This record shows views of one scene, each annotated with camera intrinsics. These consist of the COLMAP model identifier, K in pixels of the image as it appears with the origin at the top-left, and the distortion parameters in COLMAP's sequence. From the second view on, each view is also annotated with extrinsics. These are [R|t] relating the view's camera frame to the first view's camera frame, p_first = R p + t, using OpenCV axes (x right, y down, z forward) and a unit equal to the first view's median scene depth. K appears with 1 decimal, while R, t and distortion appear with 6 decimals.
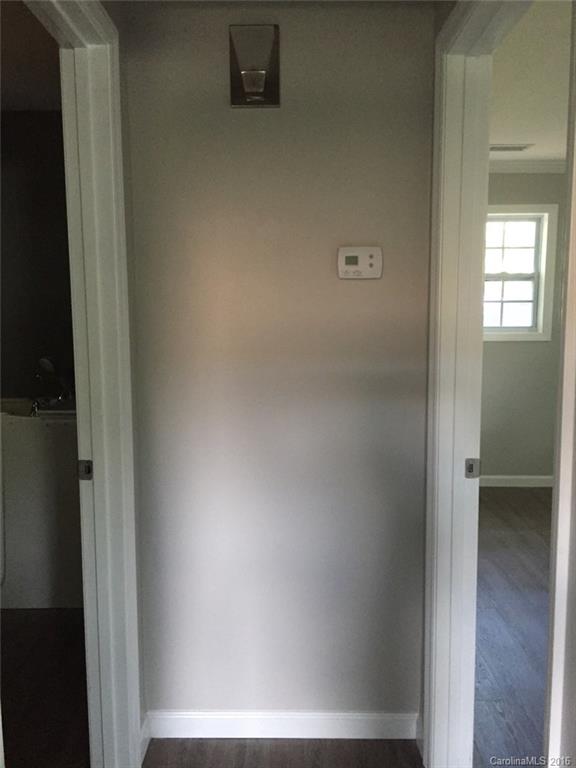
lens RADIAL K [[660.7, 0, 289.7], [0, 660.7, 381.1], [0, 0, 1]] dist [0.080220, -0.115438]
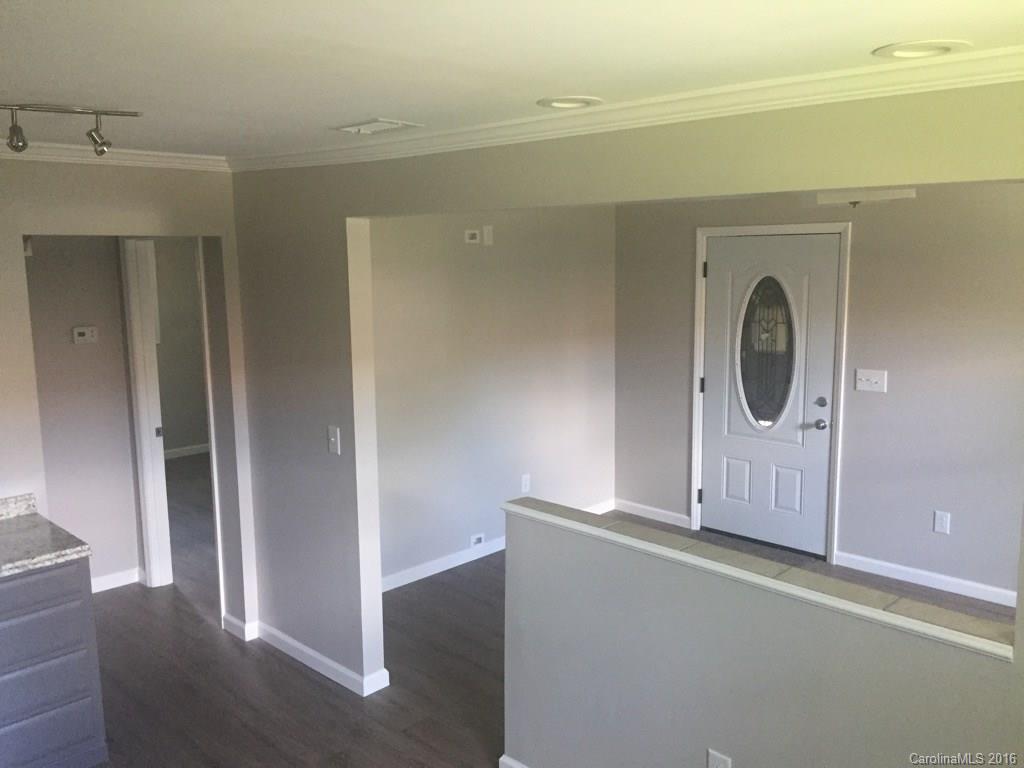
lens RADIAL K [[880.9, 0, 510.9], [0, 880.9, 380.6], [0, 0, 1]] dist [0.080220, -0.115438]
pose [[0.701509, -0.112225, 0.703769, -0.857522], [0.091698, 0.993529, 0.067027, -0.108924], [-0.706737, 0.017514, 0.707260, -1.676955]]
